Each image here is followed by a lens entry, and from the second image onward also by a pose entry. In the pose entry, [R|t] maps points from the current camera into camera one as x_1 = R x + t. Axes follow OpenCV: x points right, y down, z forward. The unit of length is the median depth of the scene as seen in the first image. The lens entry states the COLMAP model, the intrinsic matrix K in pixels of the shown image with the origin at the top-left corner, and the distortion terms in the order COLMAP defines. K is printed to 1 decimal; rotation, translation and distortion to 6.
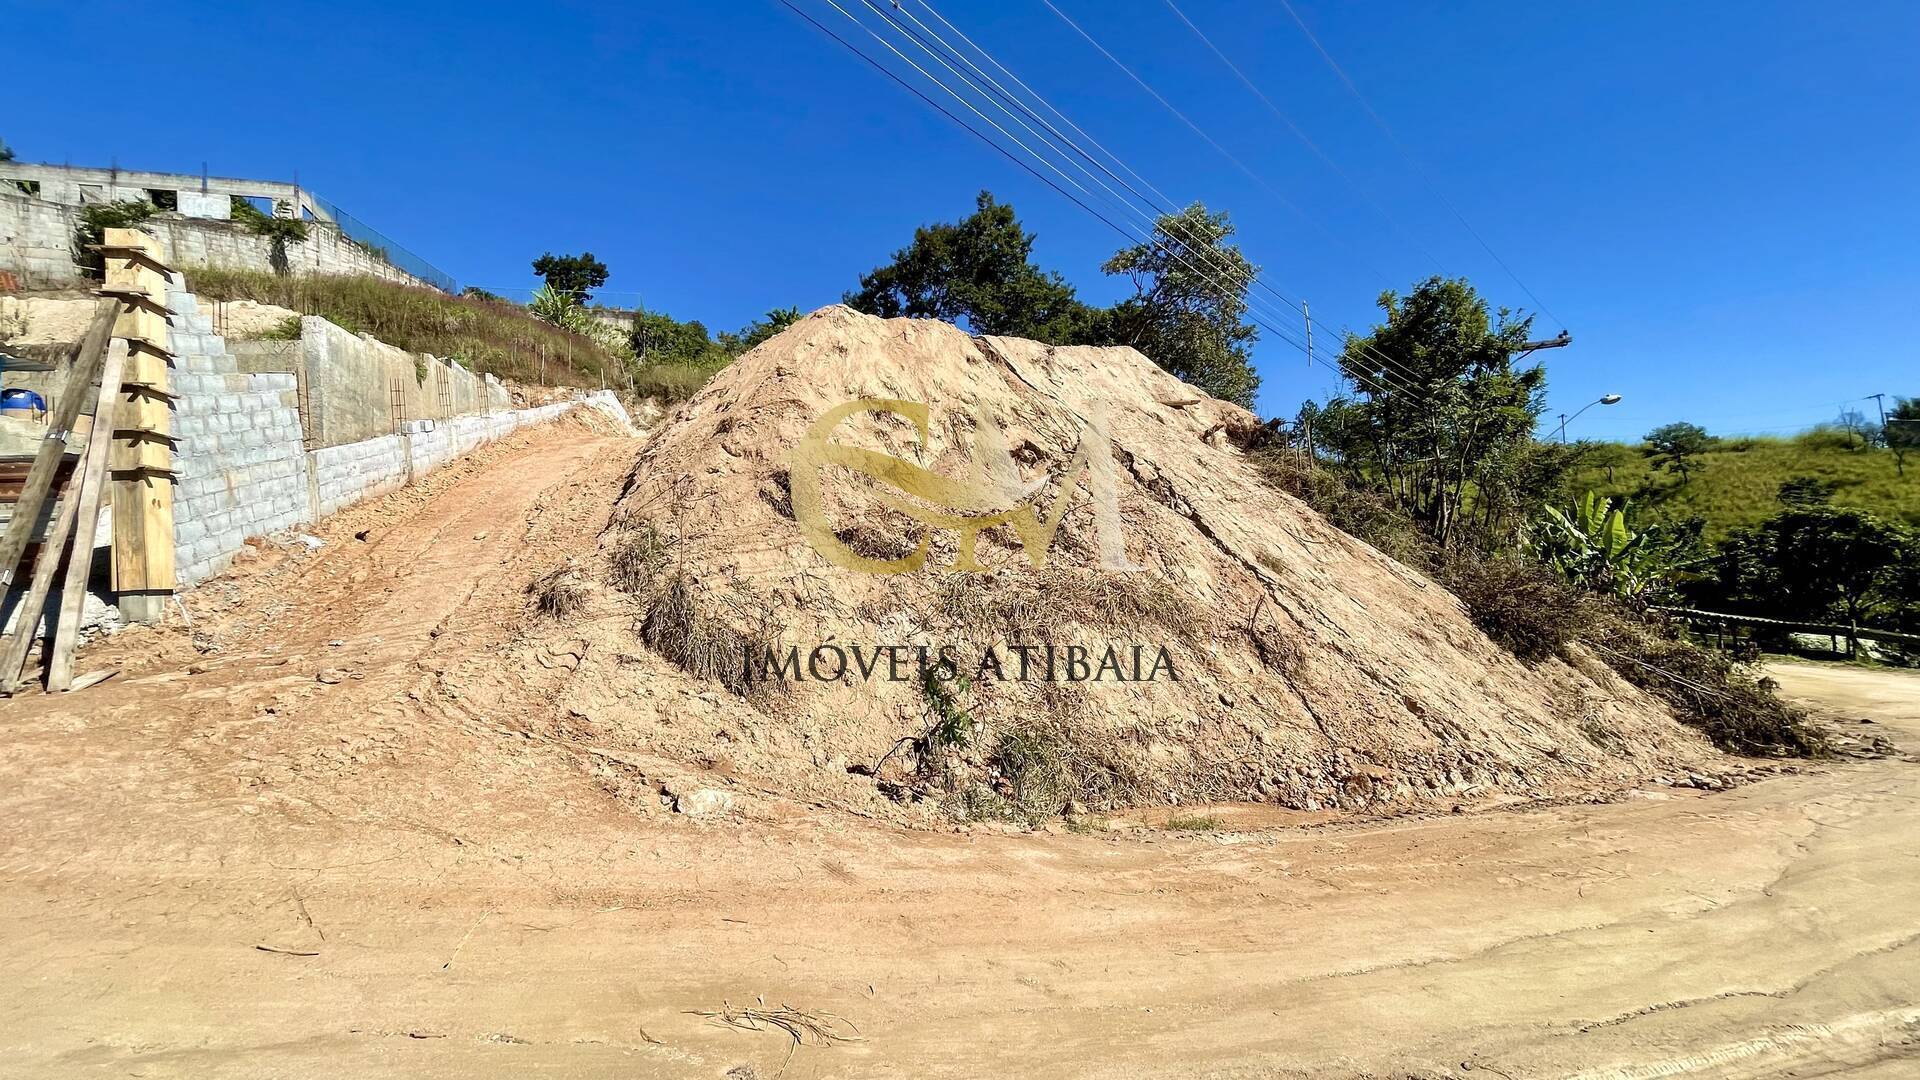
lens RADIAL K [[767.5, 0, 960.0], [0, 767.5, 540.0], [0, 0, 1]] dist [0.000425, -0.000012]
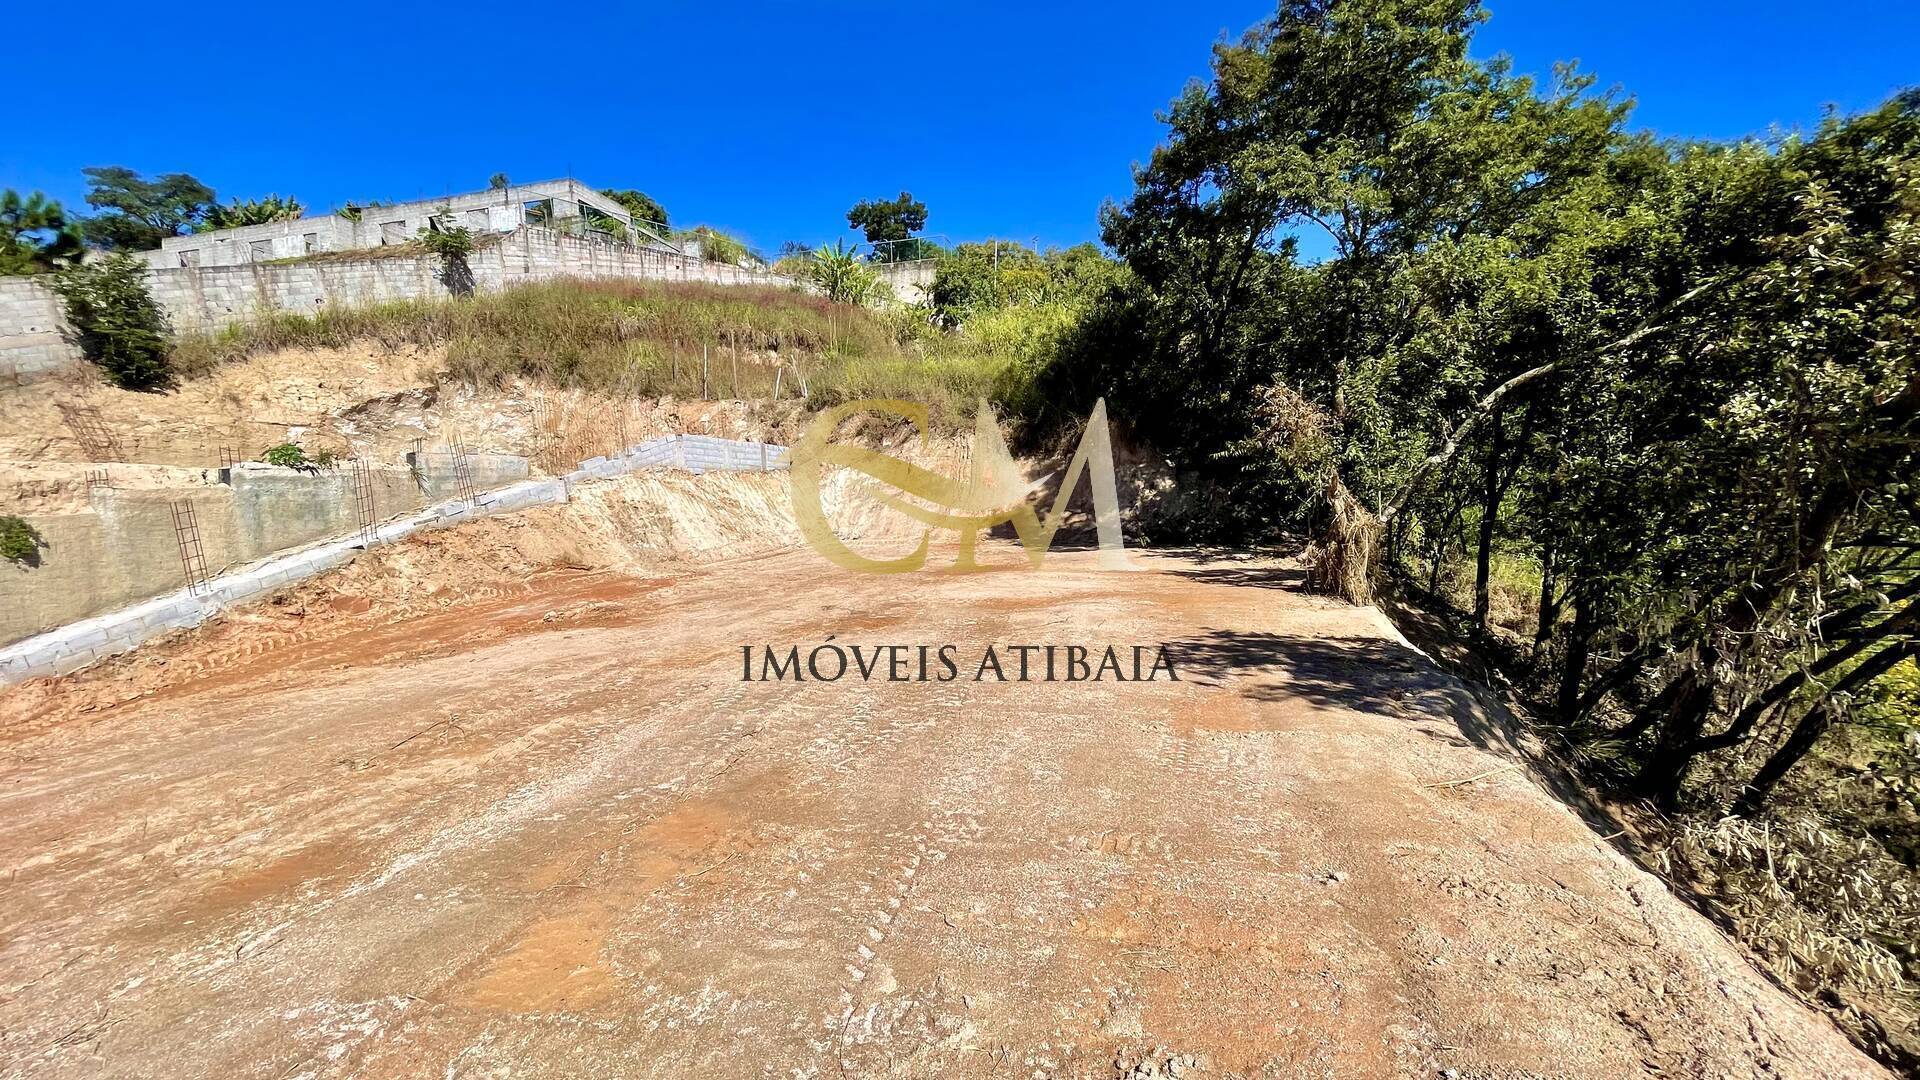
lens RADIAL K [[767.5, 0, 960.0], [0, 767.5, 540.0], [0, 0, 1]] dist [0.000425, -0.000012]
pose [[0.853319, 0.061844, -0.517709, 0.067371], [-0.003670, 0.993628, 0.112648, -0.133271], [0.521377, -0.094225, 0.848108, 0.419295]]
